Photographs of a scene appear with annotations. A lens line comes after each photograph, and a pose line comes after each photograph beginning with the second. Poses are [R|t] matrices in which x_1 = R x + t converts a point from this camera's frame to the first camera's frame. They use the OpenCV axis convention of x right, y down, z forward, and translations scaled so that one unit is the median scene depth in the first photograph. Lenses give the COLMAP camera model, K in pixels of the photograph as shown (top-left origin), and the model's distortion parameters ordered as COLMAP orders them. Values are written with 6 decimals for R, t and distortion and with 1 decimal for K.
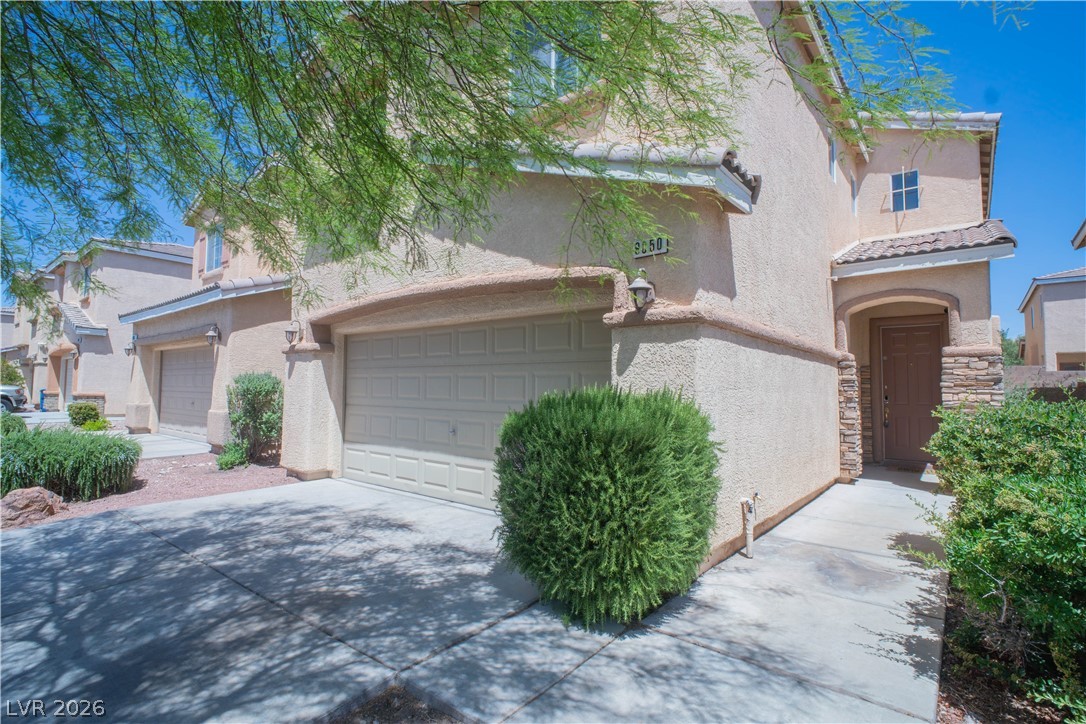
lens RADIAL K [[519.2, 0, 543.0], [0, 519.2, 362.0], [0, 0, 1]] dist [-0.001087, -0.000372]
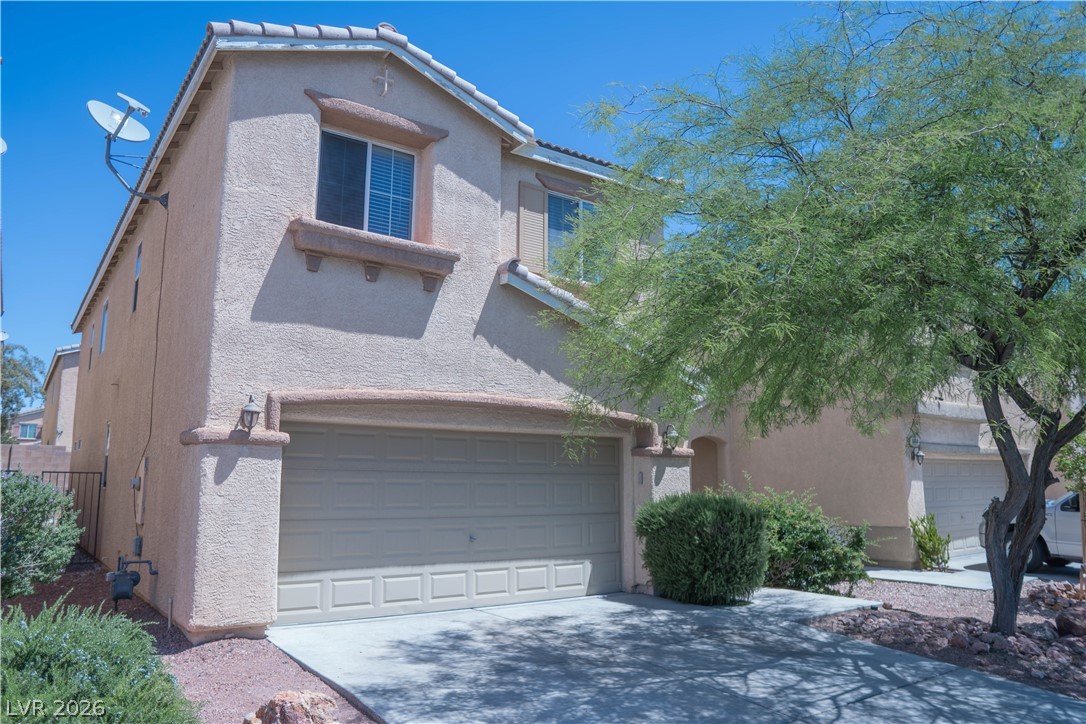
lens RADIAL K [[803.4, 0, 547.4], [0, 803.4, 359.2], [0, 0, 1]] dist [-0.062424, 0.000128]
pose [[0.254944, 0.144789, 0.956054, -2.460526], [-0.046825, 0.989414, -0.137355, -0.006053], [-0.965821, -0.009749, 0.259025, 0.674641]]
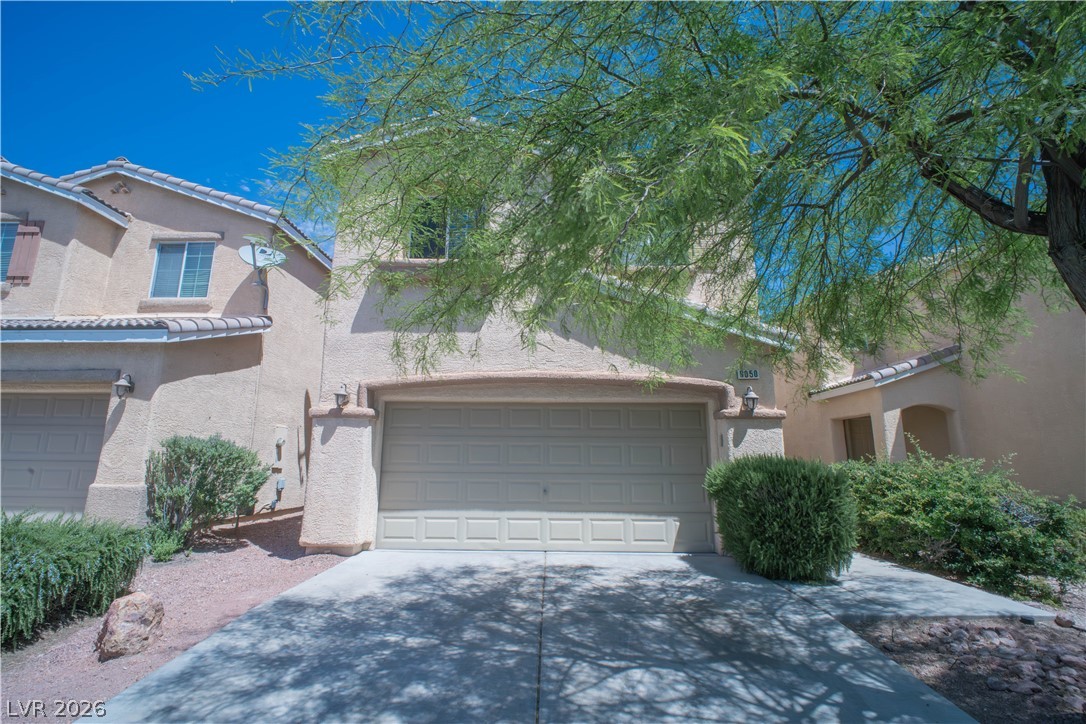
lens RADIAL K [[485.8, 0, 535.1], [0, 485.8, 365.3], [0, 0, 1]] dist [-0.002268, 0.000080]
pose [[0.792403, 0.113656, 0.599316, -1.336231], [-0.031447, 0.988794, -0.145939, 0.012888], [-0.609187, 0.096796, 0.787097, 0.130670]]
